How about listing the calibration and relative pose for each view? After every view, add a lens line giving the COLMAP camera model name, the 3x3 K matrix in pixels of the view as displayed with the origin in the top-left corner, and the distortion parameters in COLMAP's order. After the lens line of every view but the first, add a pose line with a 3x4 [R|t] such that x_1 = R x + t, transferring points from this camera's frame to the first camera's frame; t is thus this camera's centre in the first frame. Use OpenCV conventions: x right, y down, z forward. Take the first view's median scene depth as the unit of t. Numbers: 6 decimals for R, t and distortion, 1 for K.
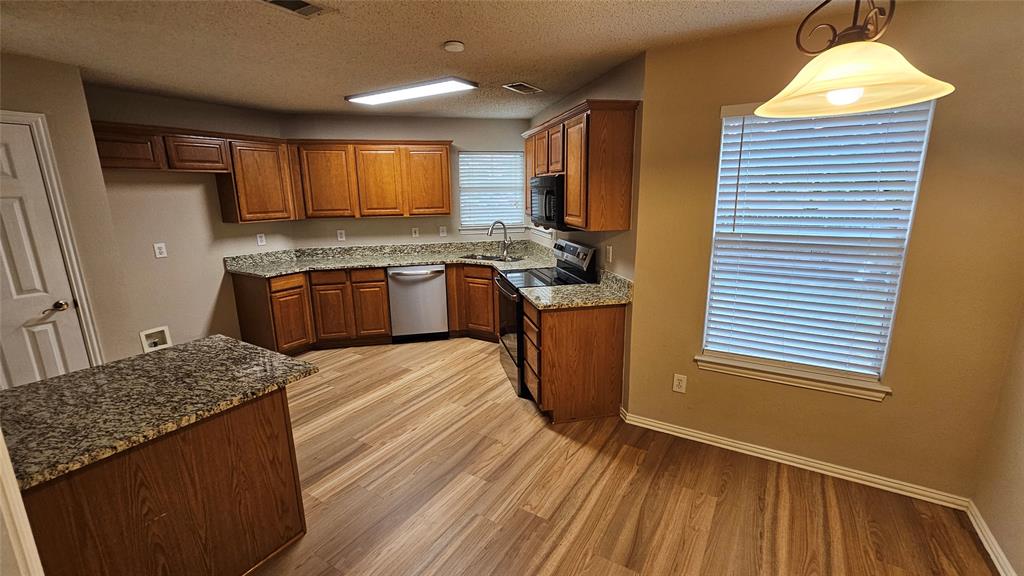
lens RADIAL K [[430.4, 0, 518.8], [0, 430.4, 288.1], [0, 0, 1]] dist [-0.003655, 0.001904]
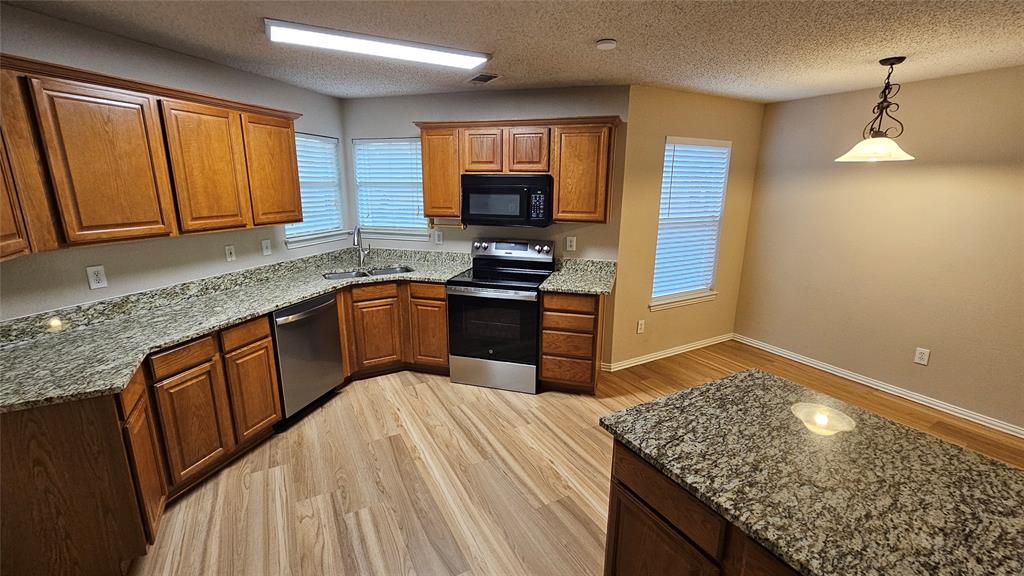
lens RADIAL K [[430.4, 0, 512.4], [0, 430.4, 289.0], [0, 0, 1]] dist [-0.003655, 0.001904]
pose [[0.495850, -0.191890, 0.846942, -0.689069], [0.179699, 0.976845, 0.116115, -0.095477], [-0.849612, 0.094619, 0.518851, 0.415443]]
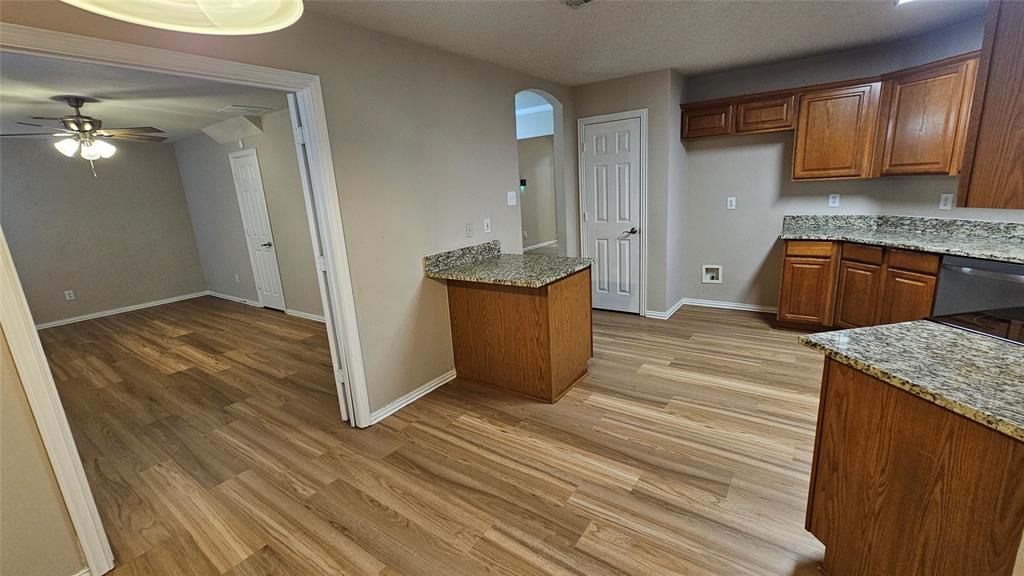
lens RADIAL K [[430.4, 0, 511.7], [0, 430.4, 287.9], [0, 0, 1]] dist [-0.003655, 0.001904]
pose [[-0.074070, 0.249041, -0.965656, 0.387571], [-0.163145, 0.952245, 0.258096, -0.064994], [0.983818, 0.176659, -0.029903, 0.424245]]
